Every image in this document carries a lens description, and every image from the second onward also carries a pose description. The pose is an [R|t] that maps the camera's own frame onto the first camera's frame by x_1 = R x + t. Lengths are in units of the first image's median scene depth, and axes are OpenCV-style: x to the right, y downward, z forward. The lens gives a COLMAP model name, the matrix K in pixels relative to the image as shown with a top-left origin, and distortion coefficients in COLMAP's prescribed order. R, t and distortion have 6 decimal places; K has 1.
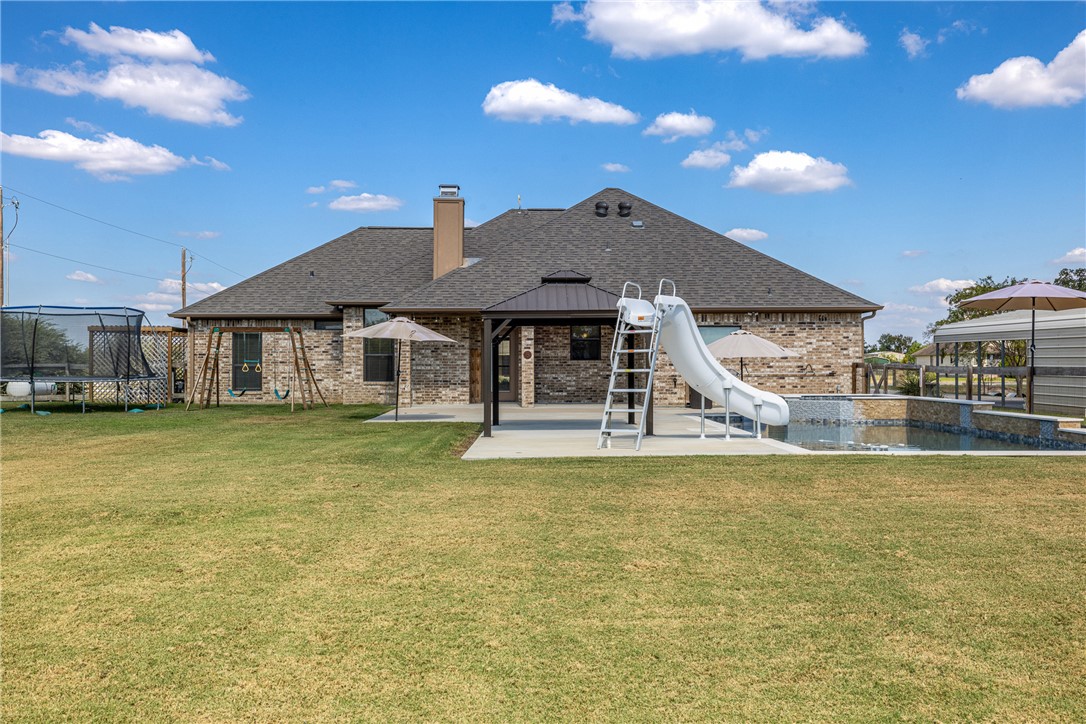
lens RADIAL K [[1051.7, 0, 547.8], [0, 1051.7, 364.6], [0, 0, 1]] dist [0.007214, 0.000000]
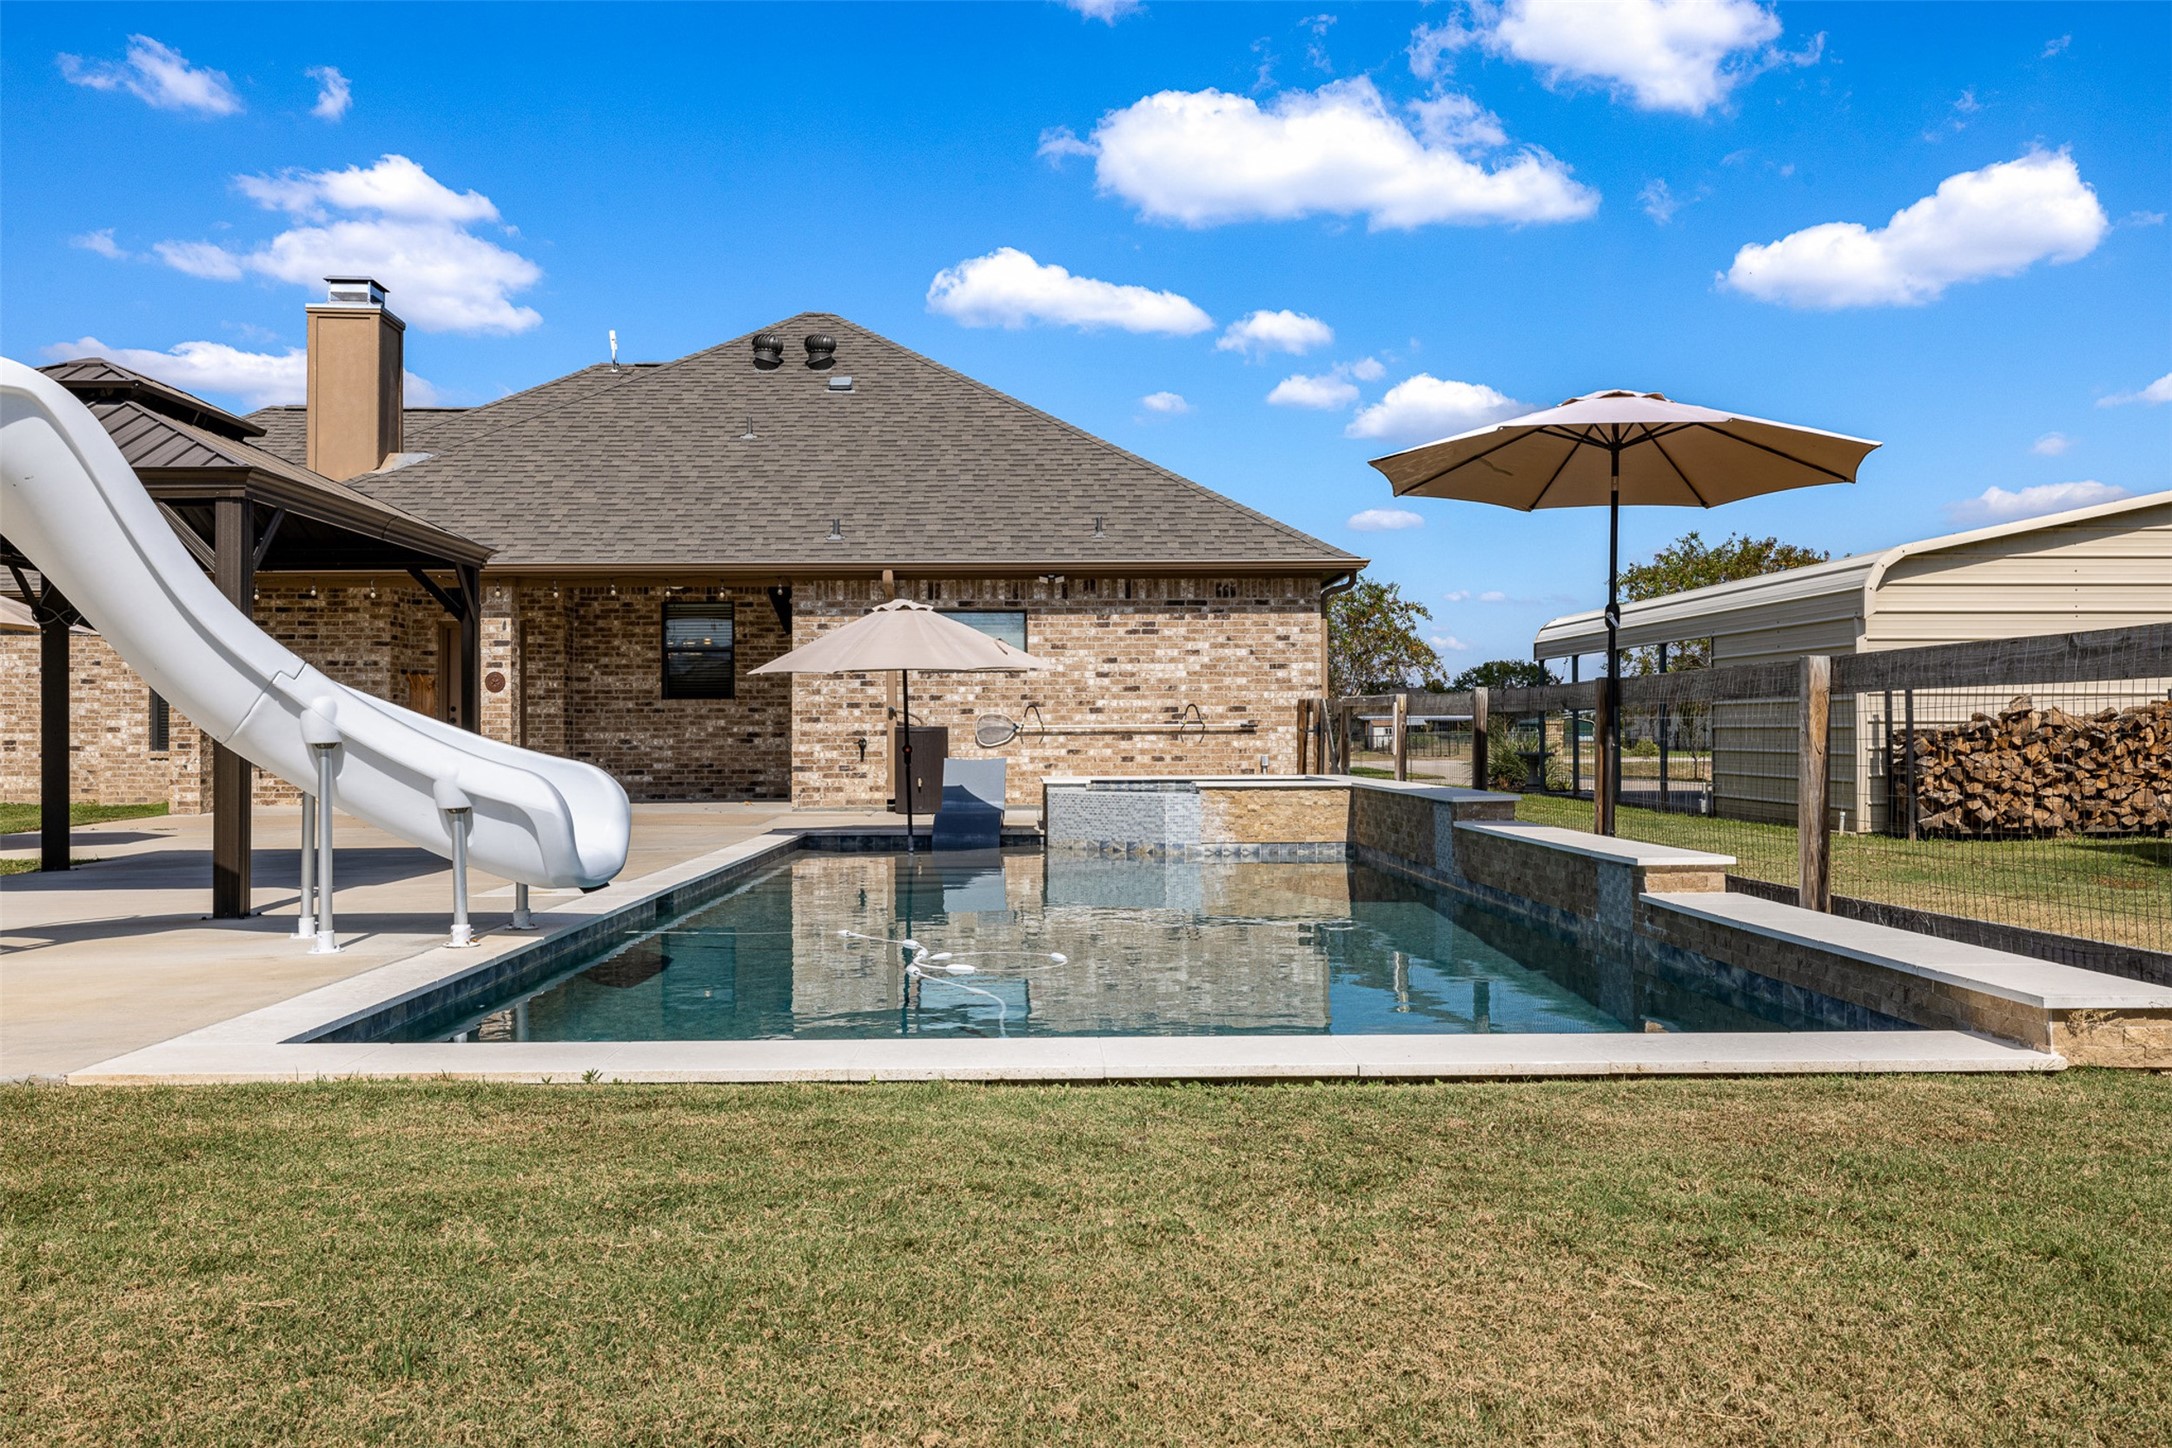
lens RADIAL K [[1733.8, 0, 1086.1], [0, 1733.8, 718.1], [0, 0, 1]] dist [0.020974, -0.006101]
pose [[0.999910, -0.002748, 0.013097, 0.197169], [0.002875, 0.999949, -0.009694, 0.011611], [-0.013069, 0.009731, 0.999867, 0.326941]]
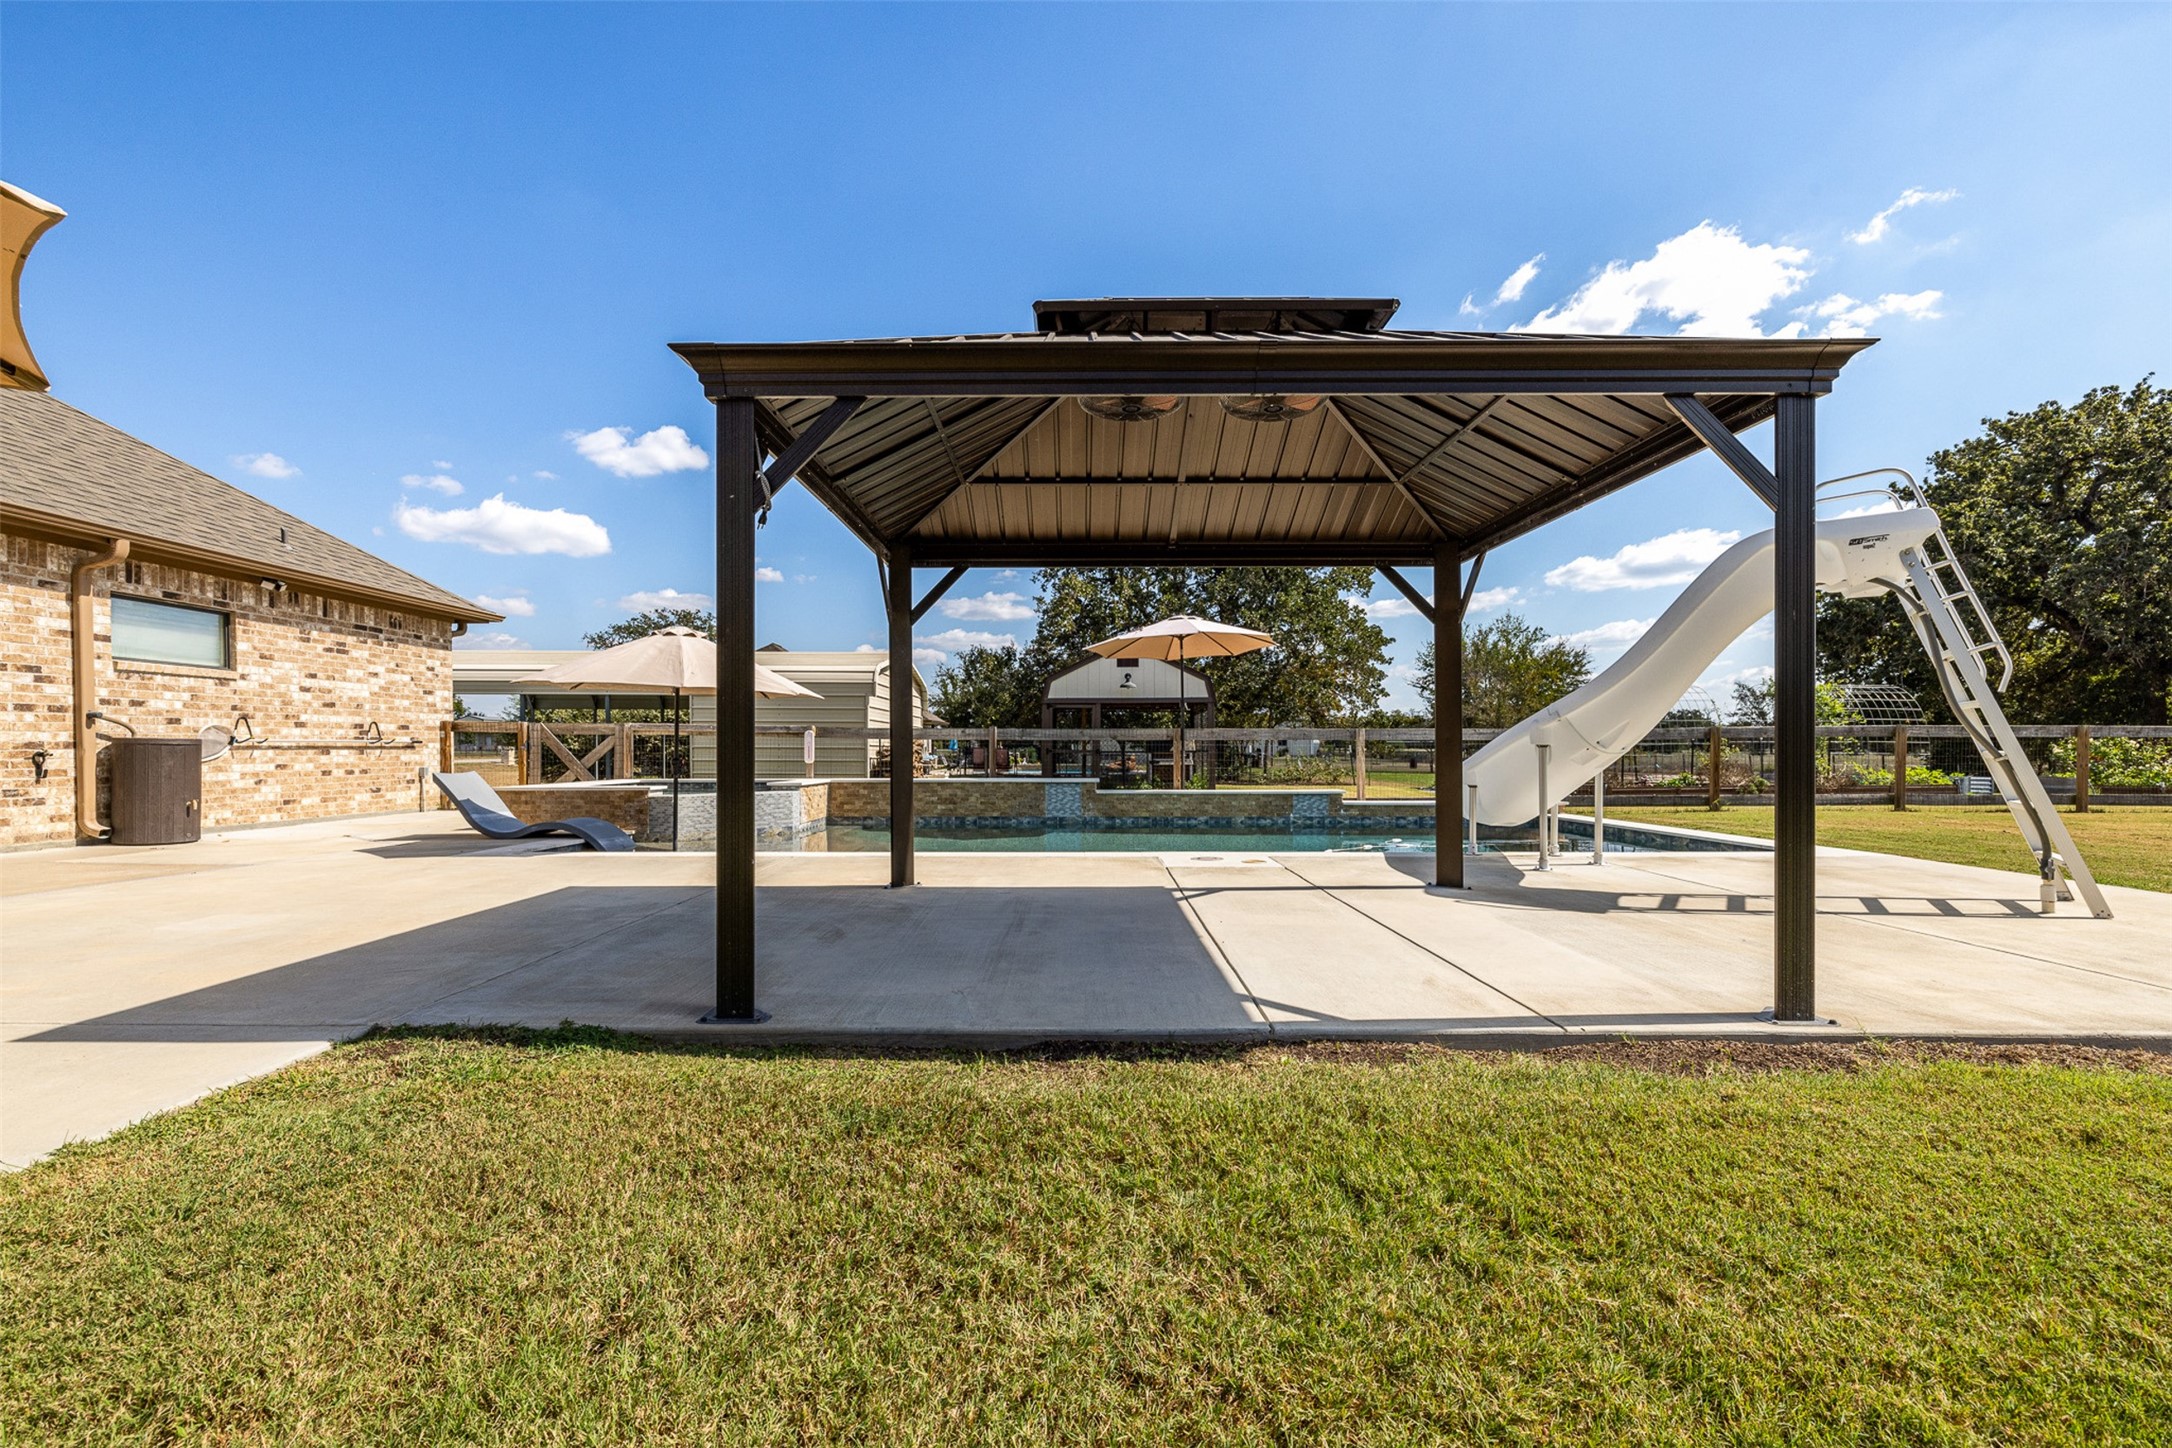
lens RADIAL K [[926.6, 0, 1082.1], [0, 926.6, 763.7], [0, 0, 1]] dist [-0.002248, 0.000616]
pose [[0.007286, -0.012566, 0.999895, -0.142917], [0.000071, 0.999921, 0.012566, 0.012676], [-0.999973, -0.000021, 0.007286, 0.691624]]
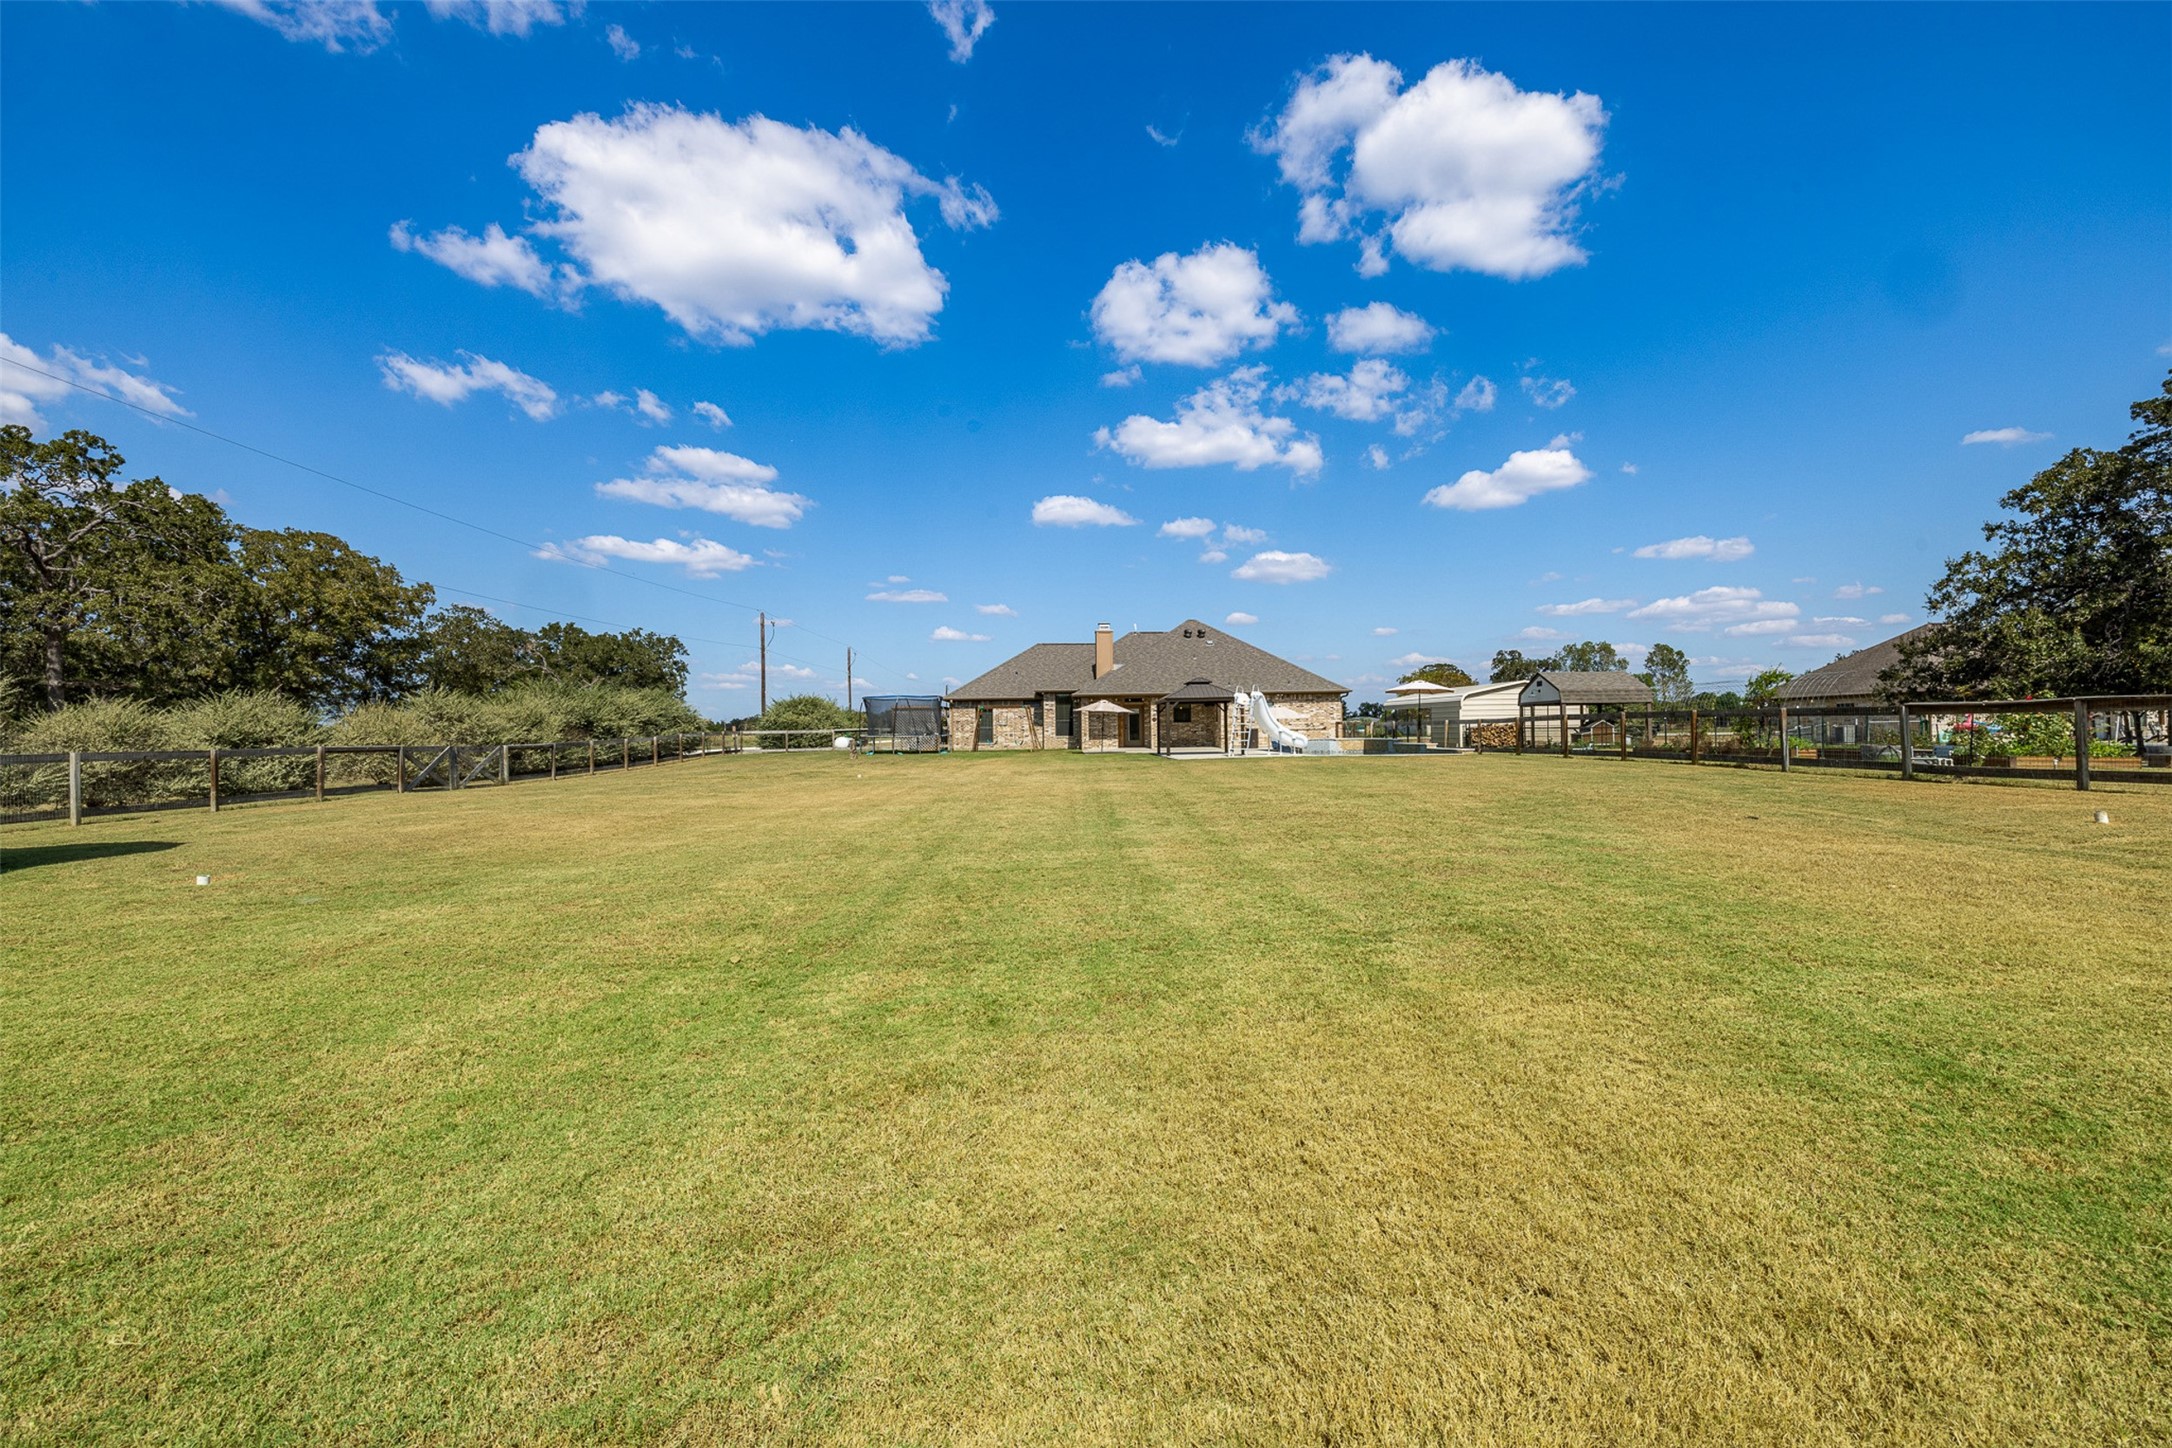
lens RADIAL K [[926.6, 0, 1090.9], [0, 926.6, 712.3], [0, 0, 1]] dist [-0.002248, 0.000616]
pose [[0.999674, -0.011847, 0.022600, -0.159052], [0.012339, 0.999687, -0.021756, 0.011024], [-0.022335, 0.022028, 0.999508, -0.552334]]
